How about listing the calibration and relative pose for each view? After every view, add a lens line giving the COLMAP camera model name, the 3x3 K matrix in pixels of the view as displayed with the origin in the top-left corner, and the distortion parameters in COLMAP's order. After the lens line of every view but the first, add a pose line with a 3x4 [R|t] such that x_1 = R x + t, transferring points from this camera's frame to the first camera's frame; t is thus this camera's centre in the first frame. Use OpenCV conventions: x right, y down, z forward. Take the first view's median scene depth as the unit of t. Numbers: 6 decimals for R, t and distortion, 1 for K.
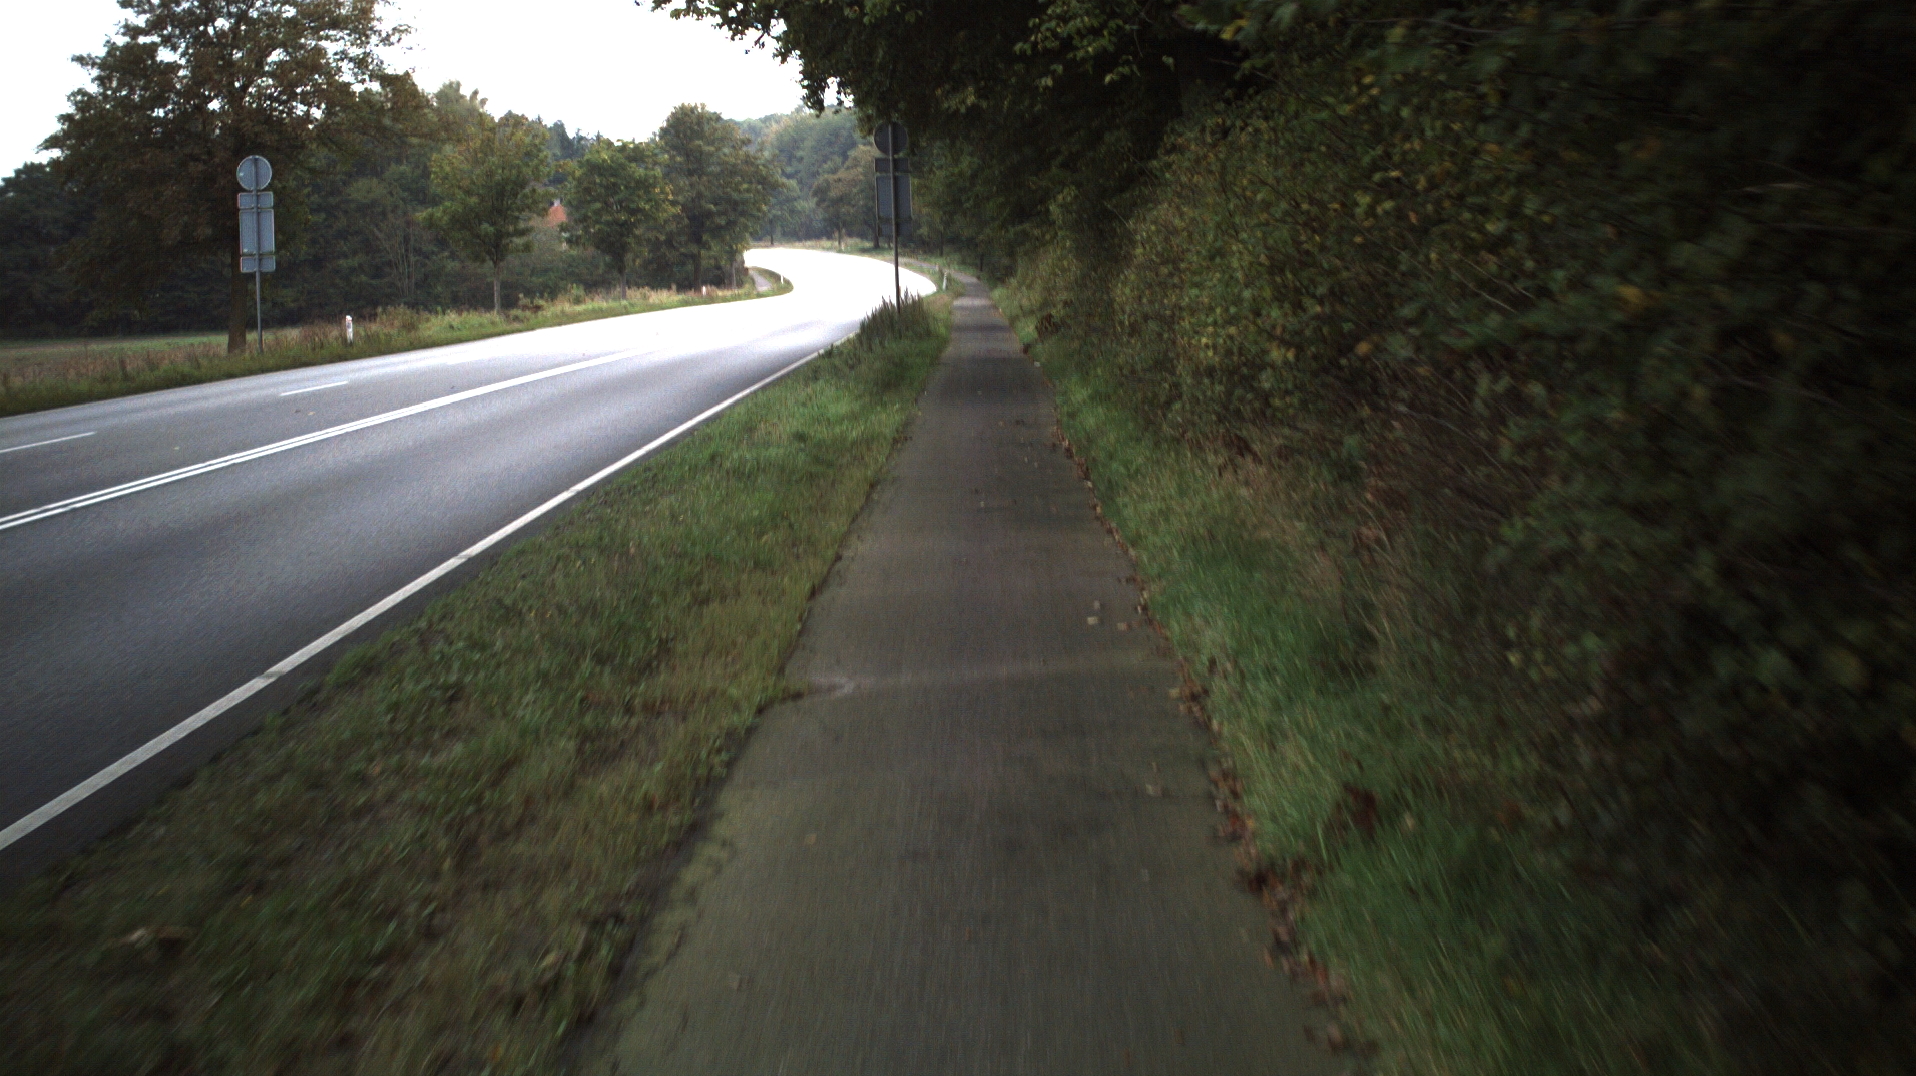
lens RADIAL K [[3460.9, 0, 958.0], [0, 3460.9, 538.0], [0, 0, 1]] dist [-0.286370, 0.067850]
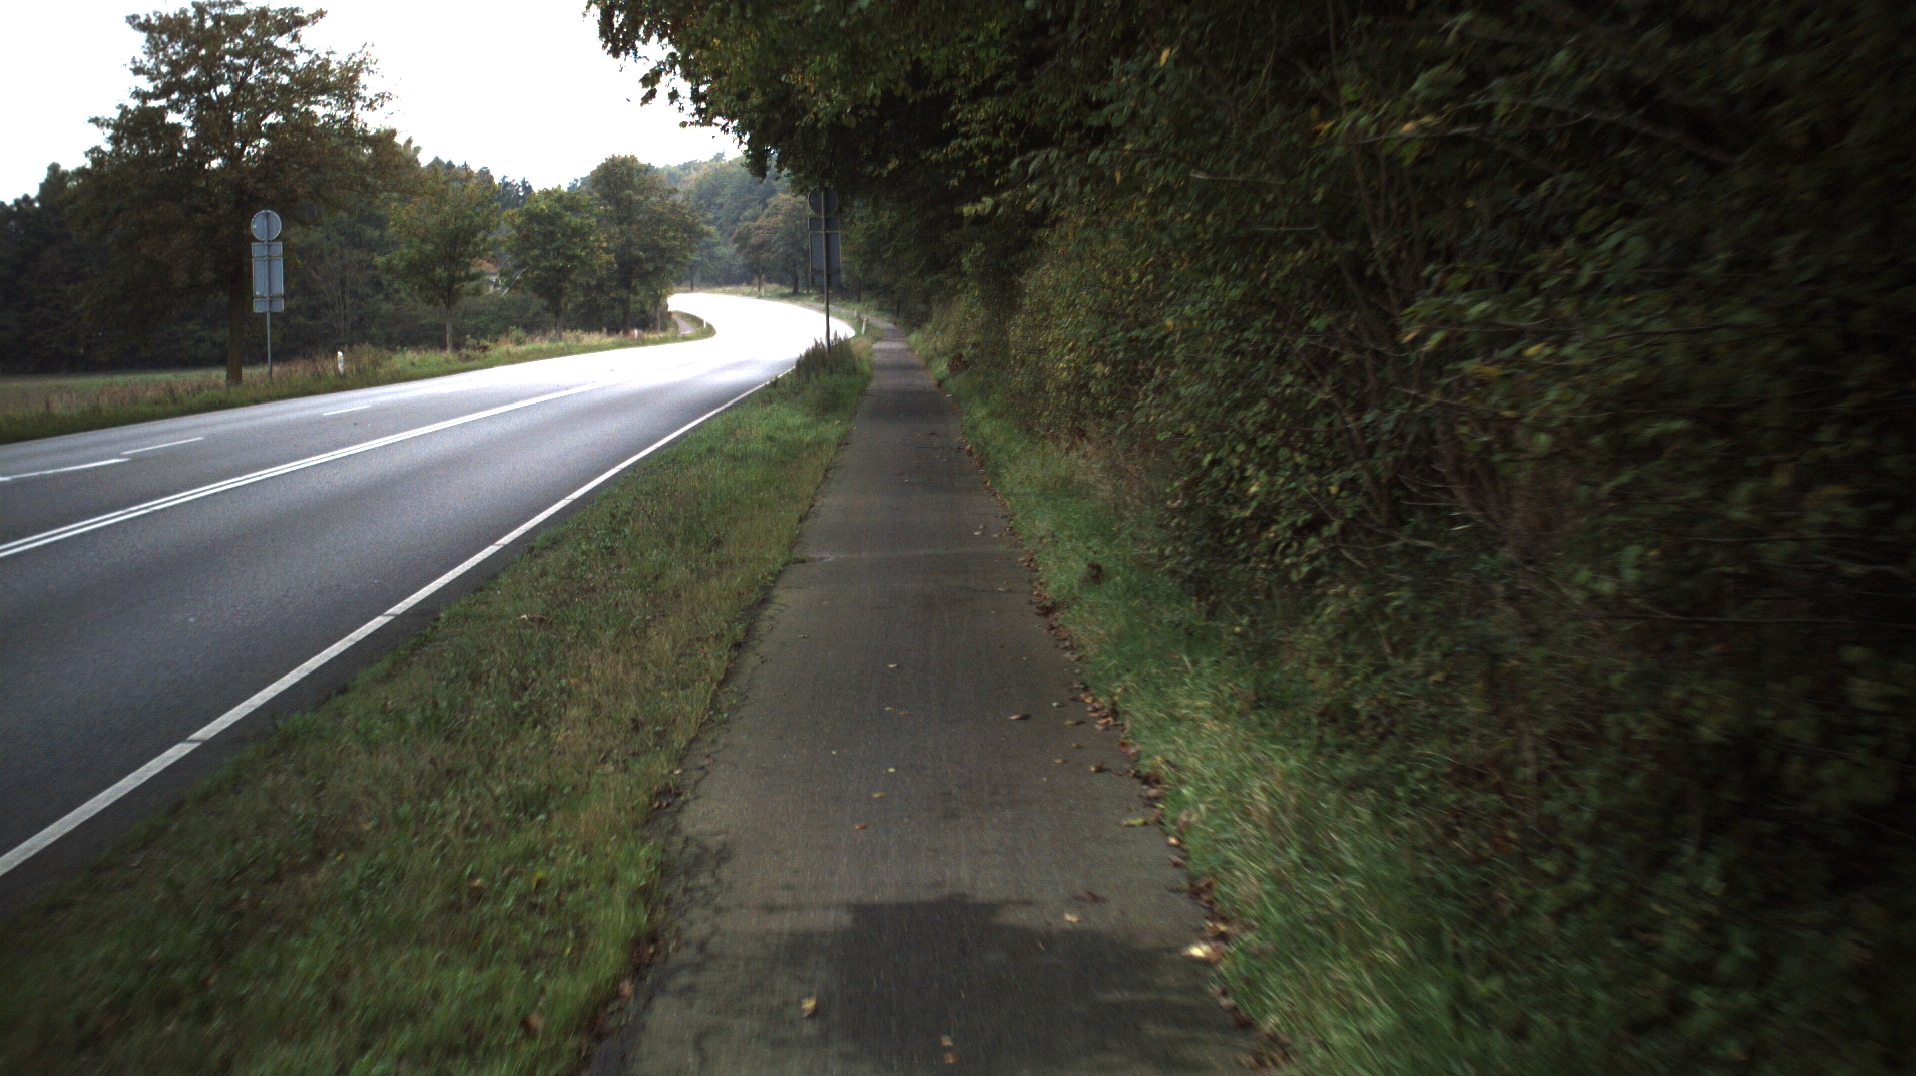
lens RADIAL K [[3460.9, 0, 958.0], [0, 3460.9, 538.0], [0, 0, 1]] dist [-0.286370, 0.067850]
pose [[0.999672, 0.005898, 0.024906, -0.001375], [-0.005567, 0.999895, -0.013356, 0.006406], [-0.024982, 0.013213, 0.999601, -0.081409]]
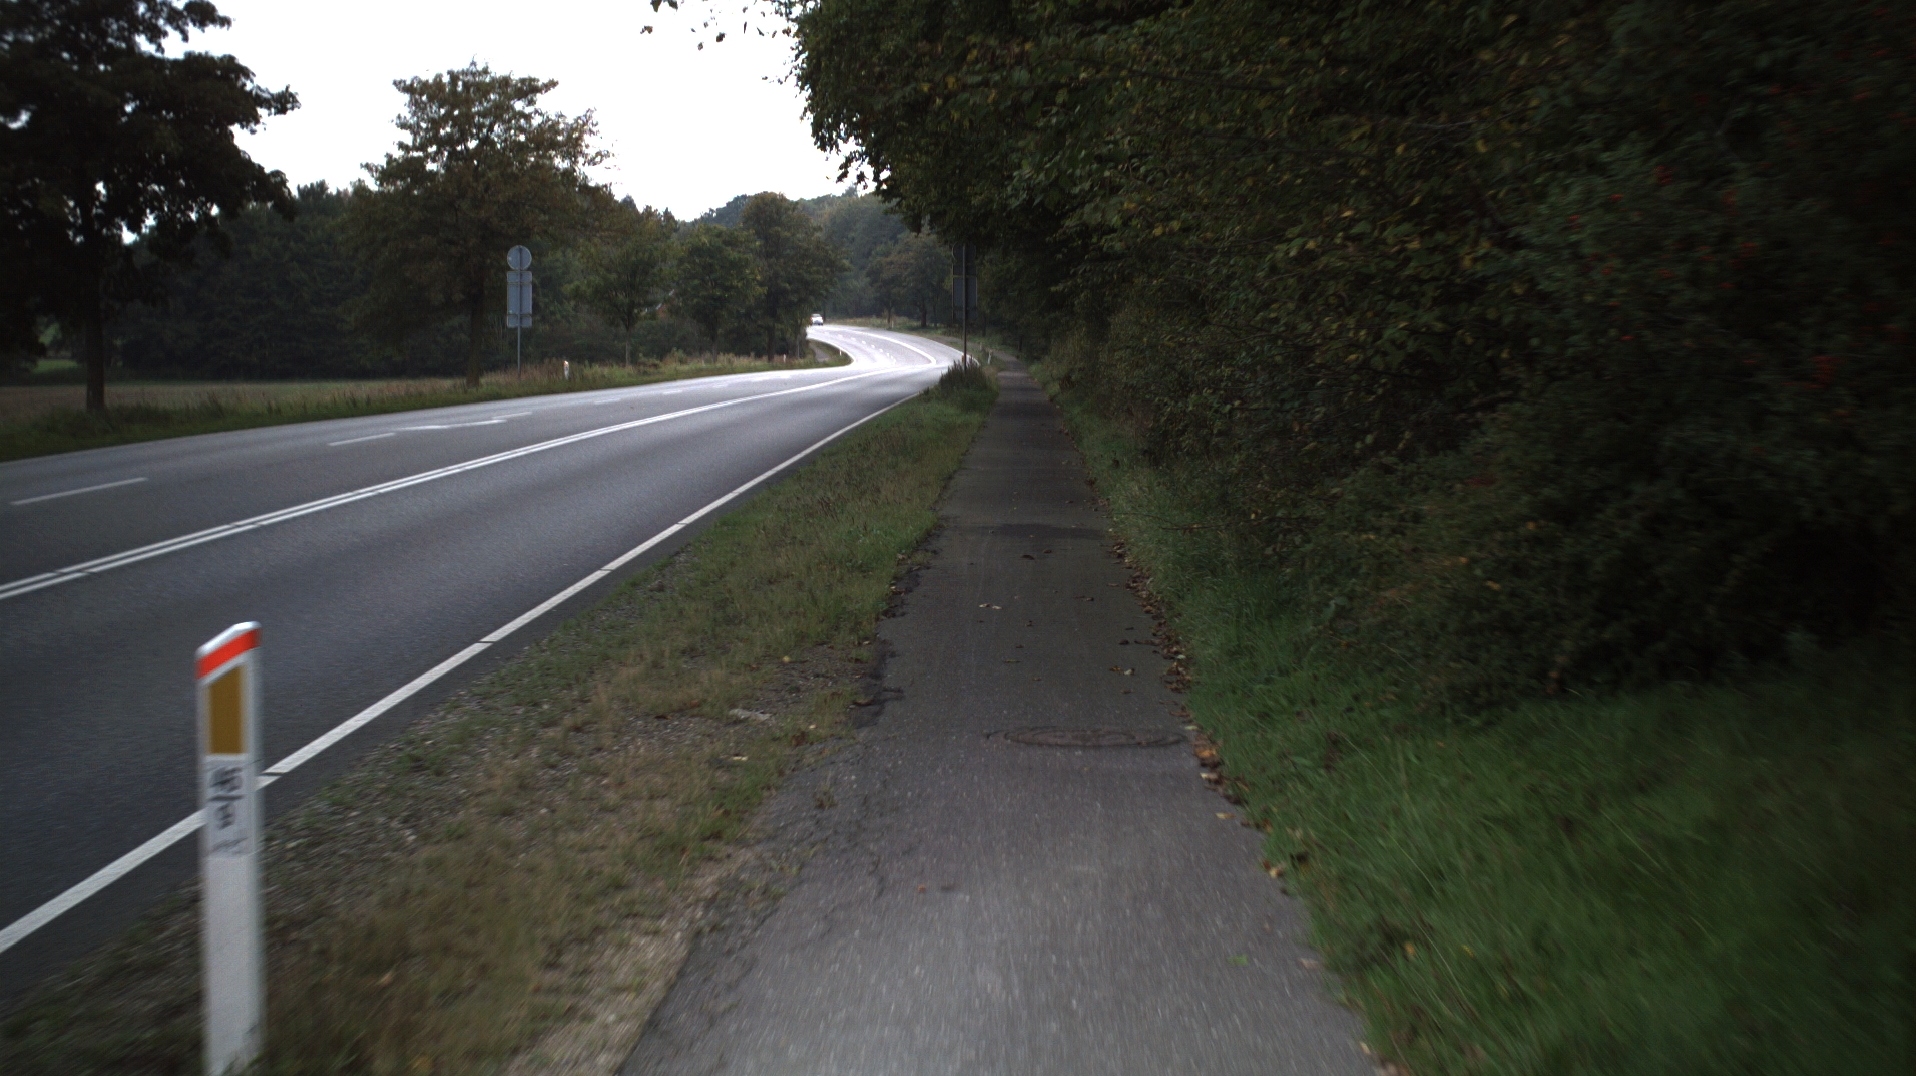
lens RADIAL K [[3460.9, 0, 958.0], [0, 3460.9, 538.0], [0, 0, 1]] dist [-0.286370, 0.067850]
pose [[0.999310, 0.036062, -0.008867, -0.002694], [-0.036260, 0.999073, -0.023213, 0.020613], [0.008022, 0.023518, 0.999691, -0.243584]]
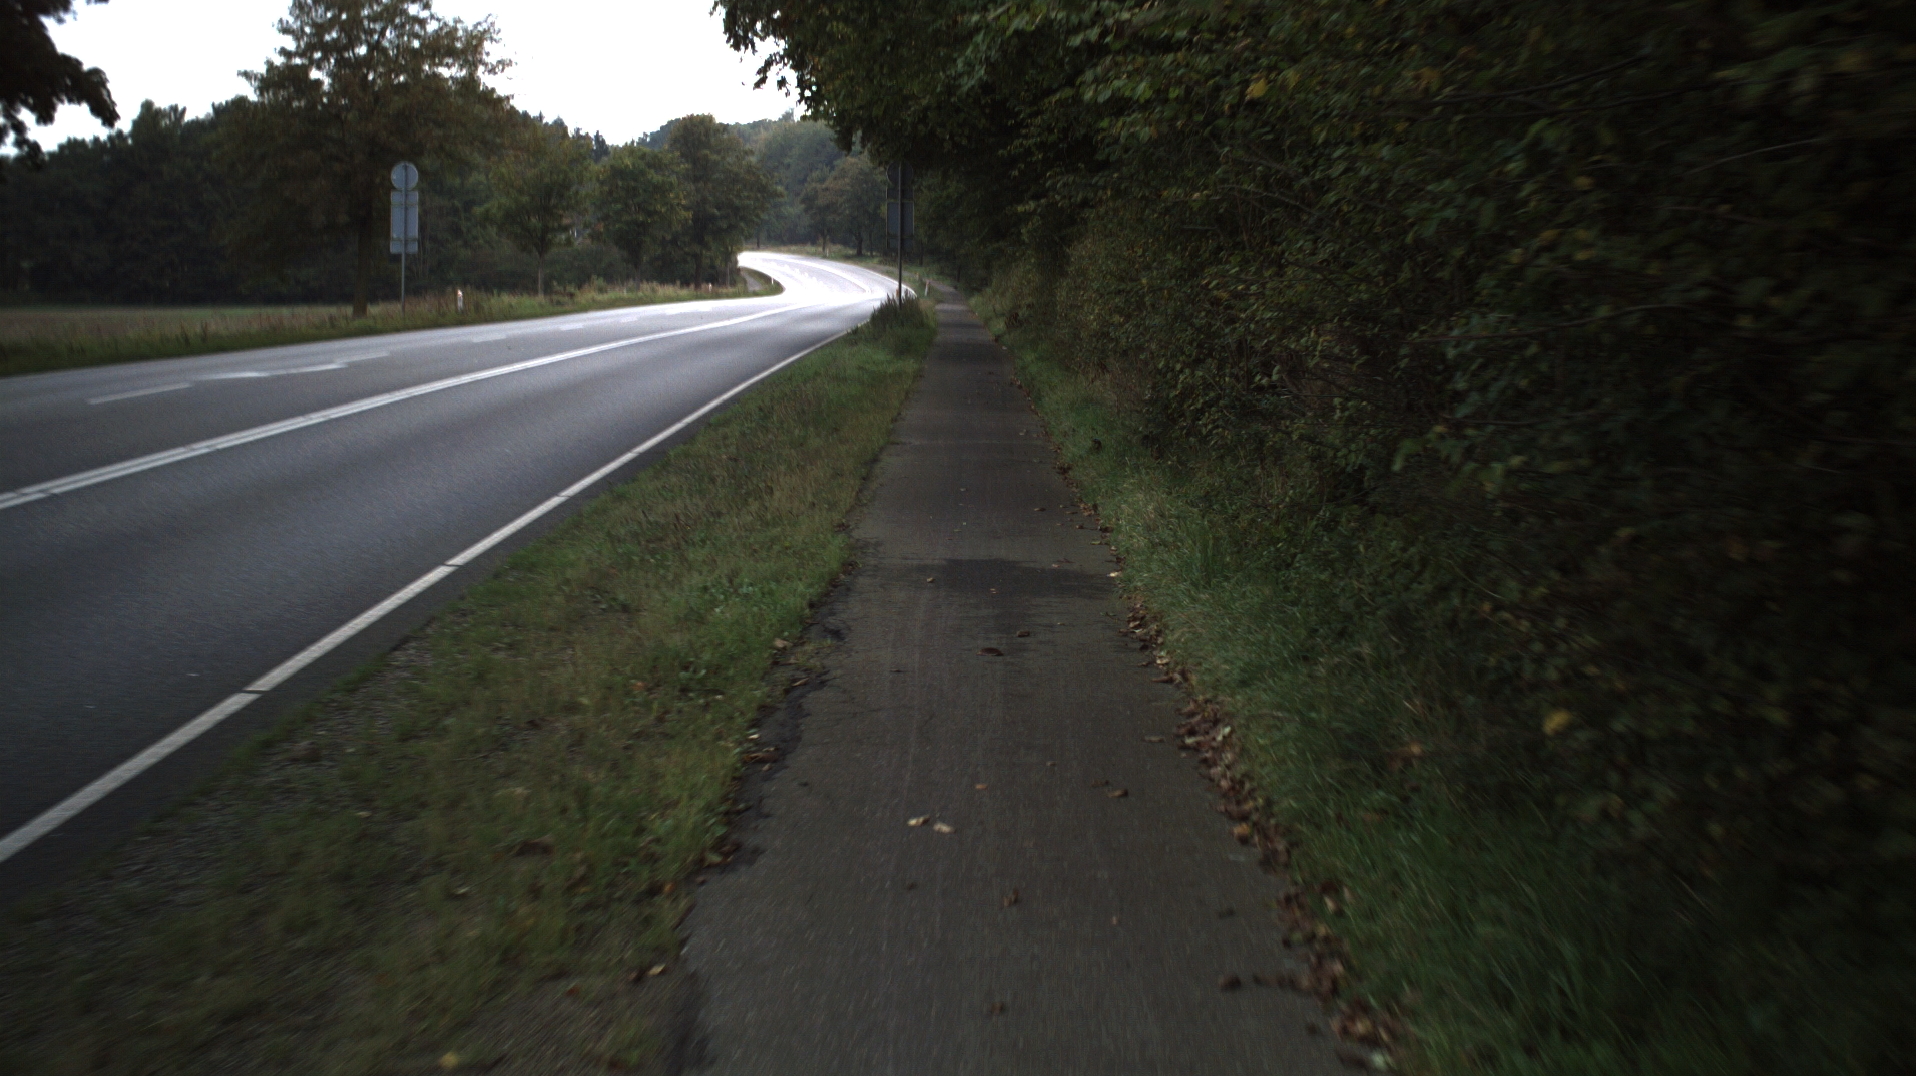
lens RADIAL K [[3460.9, 0, 958.0], [0, 3460.9, 538.0], [0, 0, 1]] dist [-0.286370, 0.067850]
pose [[0.998913, 0.045326, 0.010837, -0.003054], [-0.045291, 0.998968, -0.003434, 0.013435], [-0.010981, 0.002939, 0.999935, -0.162289]]
